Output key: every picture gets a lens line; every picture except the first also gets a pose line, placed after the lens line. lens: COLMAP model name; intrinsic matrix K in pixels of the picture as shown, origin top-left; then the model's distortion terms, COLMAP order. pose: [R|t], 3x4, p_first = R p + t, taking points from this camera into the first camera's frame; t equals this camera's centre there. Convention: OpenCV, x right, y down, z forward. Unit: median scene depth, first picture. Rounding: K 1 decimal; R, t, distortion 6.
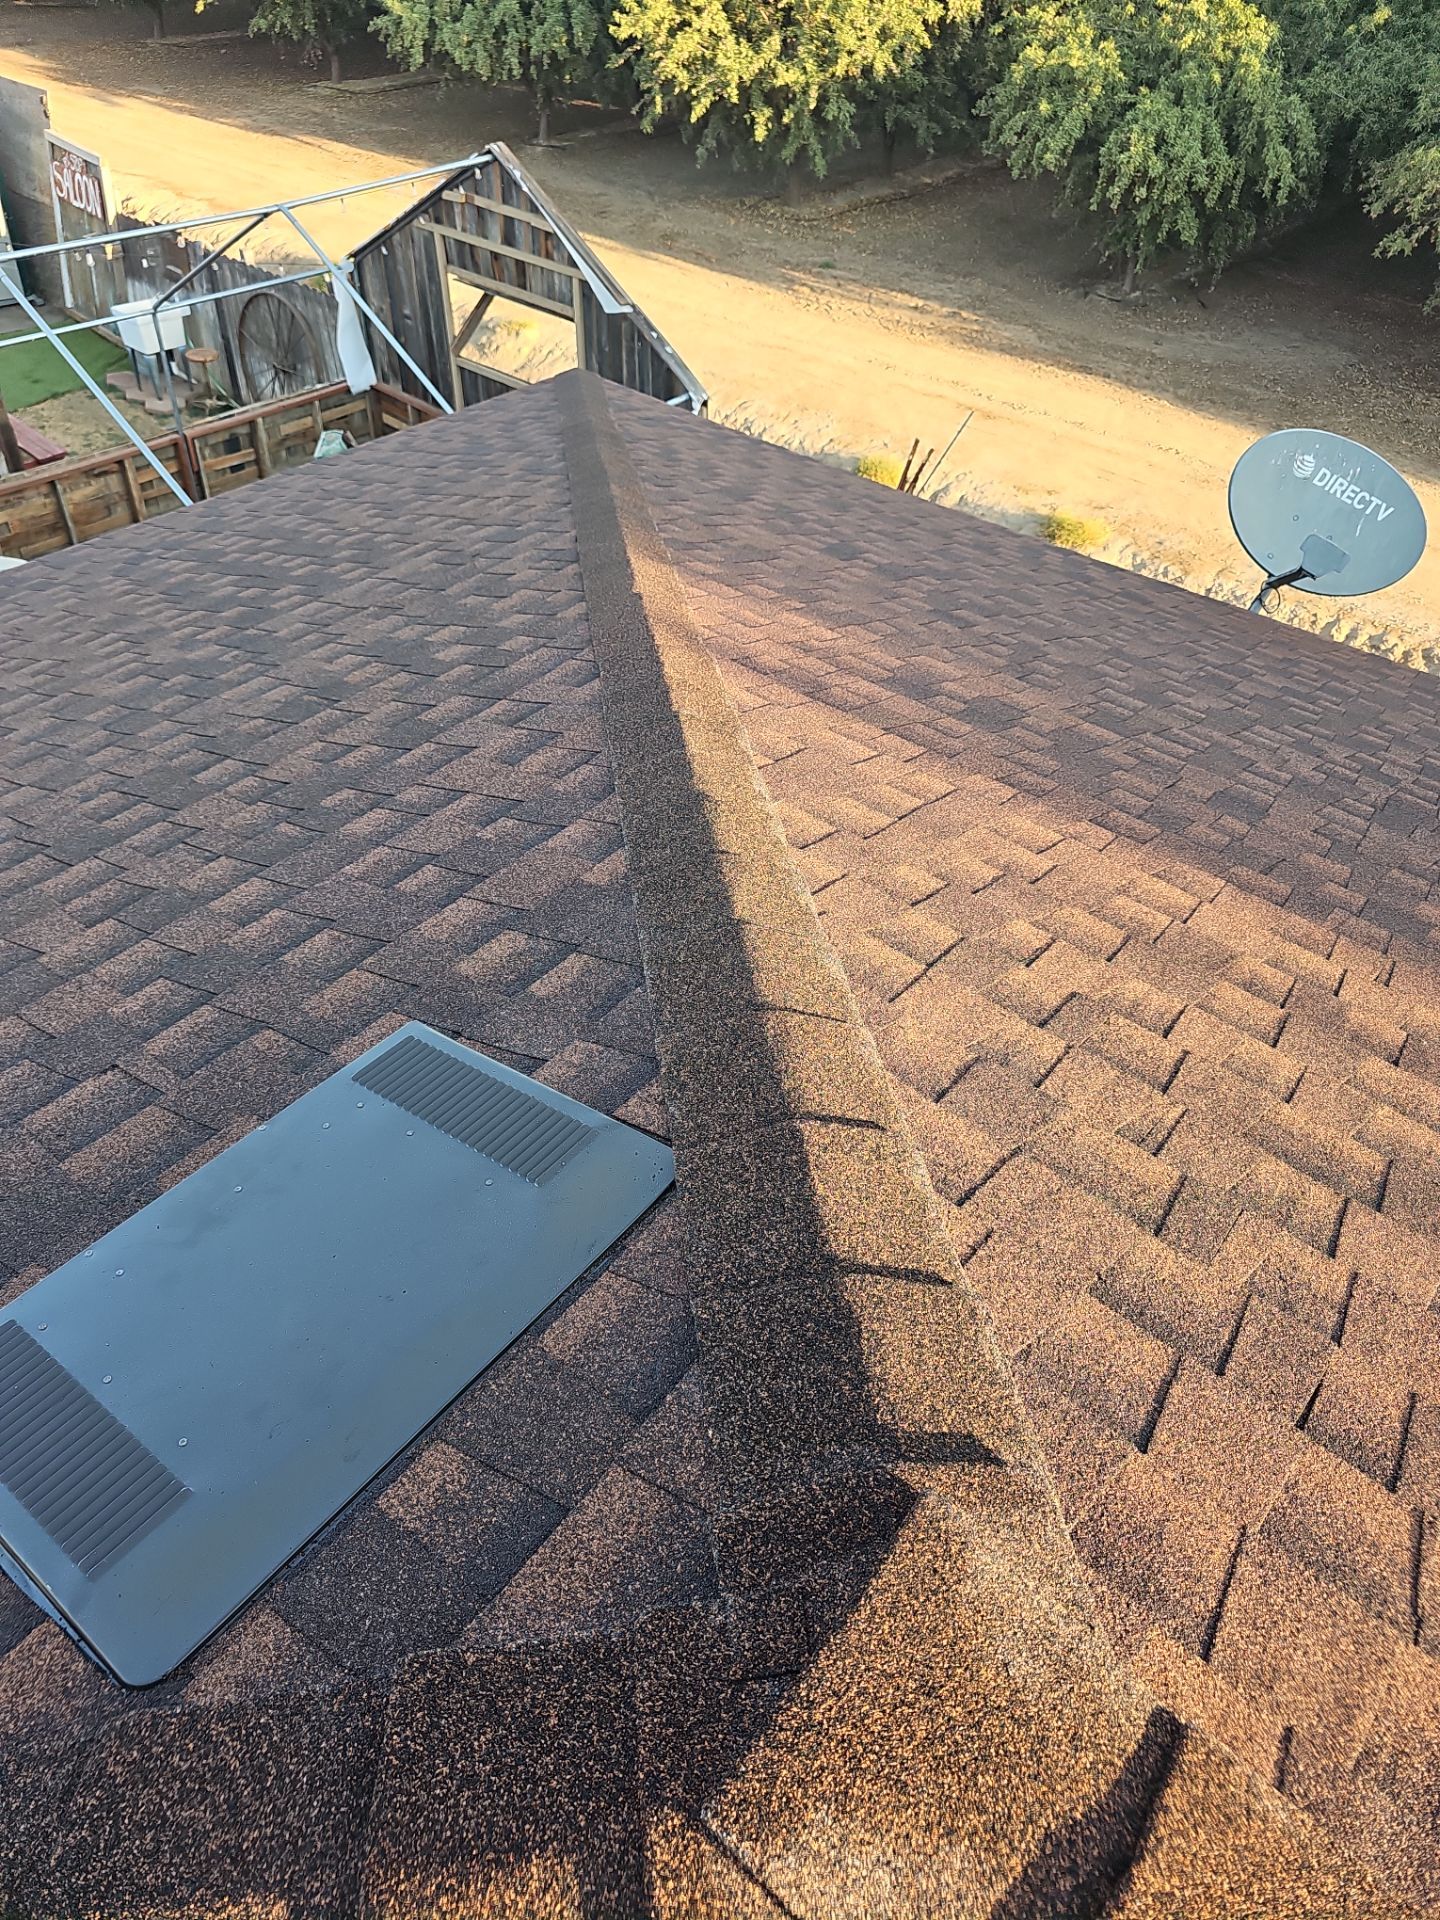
lens RADIAL K [[1292.8, 0, 720.0], [0, 1292.8, 960.0], [0, 0, 1]] dist [0.036035, -0.023713]
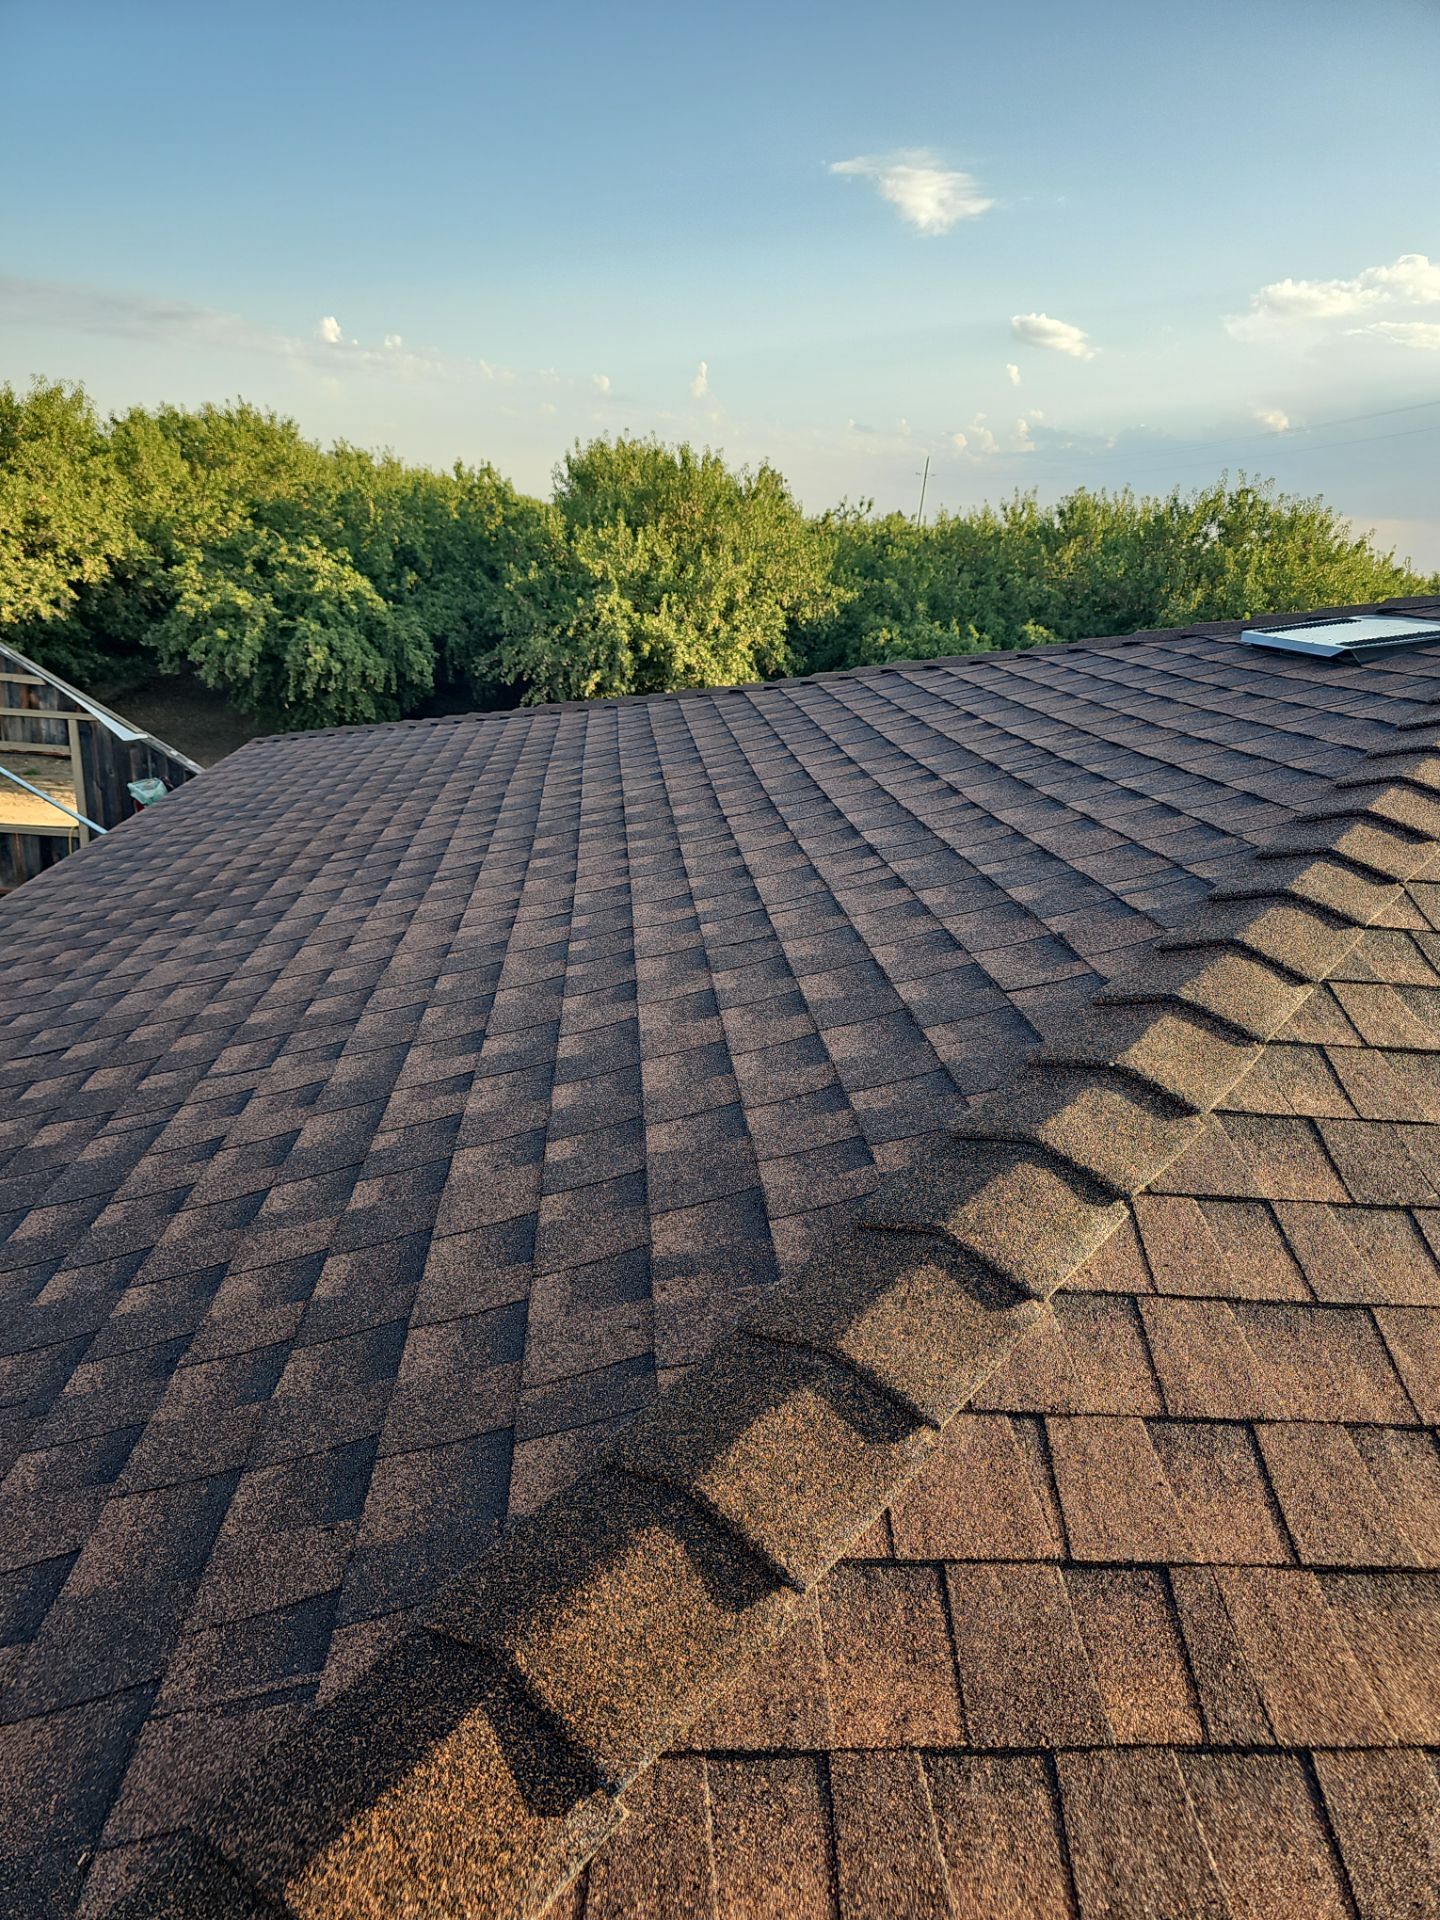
lens RADIAL K [[1292.8, 0, 720.0], [0, 1292.8, 960.0], [0, 0, 1]] dist [0.036035, -0.023713]
pose [[0.725942, -0.200632, 0.657842, -0.276322], [0.428413, 0.880179, -0.204322, 0.062302], [-0.538025, 0.430154, 0.724912, 0.004107]]
